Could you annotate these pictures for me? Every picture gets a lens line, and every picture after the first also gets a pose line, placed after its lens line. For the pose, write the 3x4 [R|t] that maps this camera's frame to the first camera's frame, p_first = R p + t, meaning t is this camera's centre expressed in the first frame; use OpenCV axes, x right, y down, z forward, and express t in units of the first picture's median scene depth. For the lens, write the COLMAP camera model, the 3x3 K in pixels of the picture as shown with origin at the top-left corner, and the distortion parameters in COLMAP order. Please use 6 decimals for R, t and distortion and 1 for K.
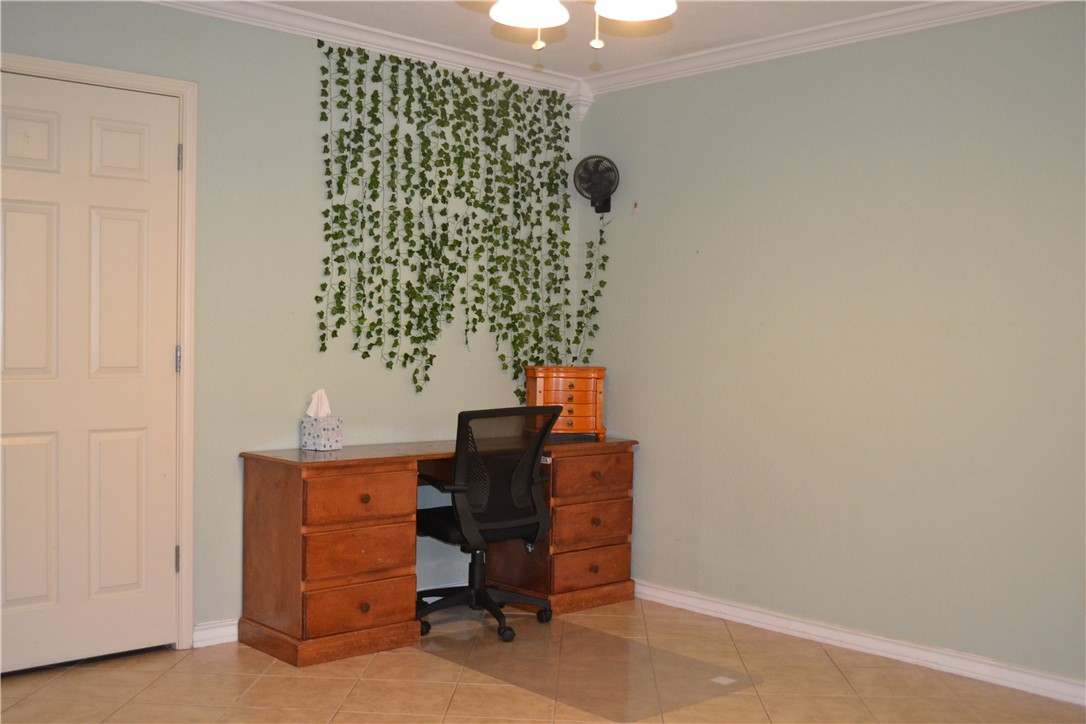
lens RADIAL K [[1137.1, 0, 531.9], [0, 1137.1, 356.5], [0, 0, 1]] dist [-0.054517, 0.000000]
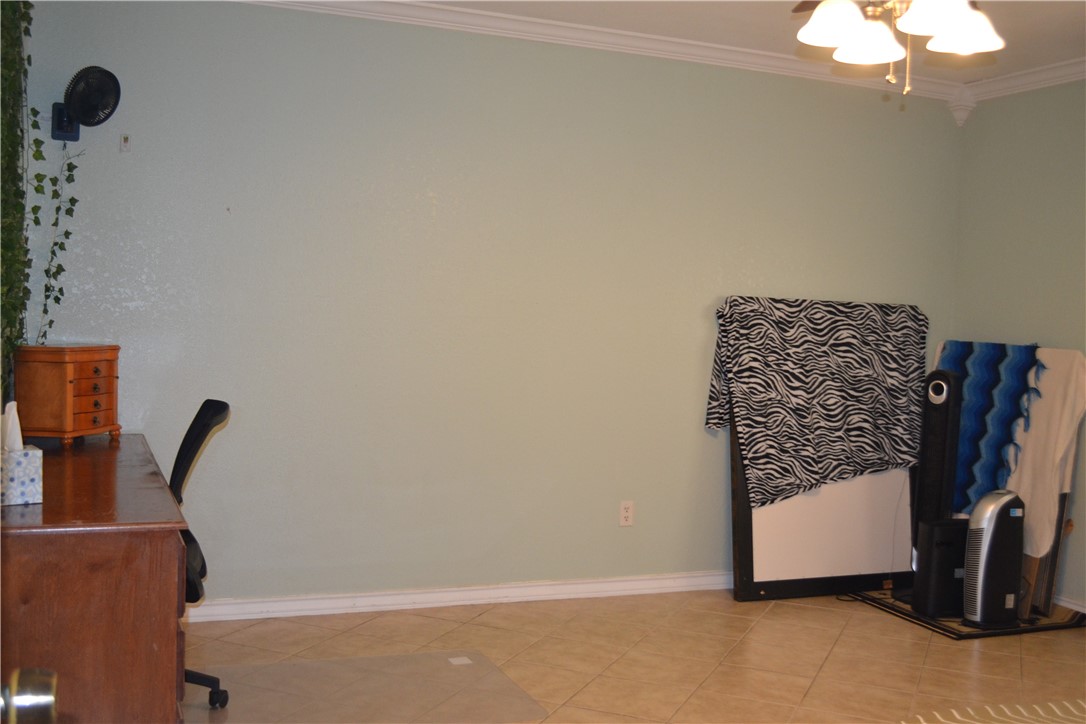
lens RADIAL K [[1137.1, 0, 539.3], [0, 1137.1, 359.6], [0, 0, 1]] dist [-0.054517, 0.000000]
pose [[0.346945, -0.047671, 0.936673, -0.642570], [-0.012124, 0.998396, 0.055304, -0.030837], [-0.937807, -0.030543, 0.345810, 0.525543]]
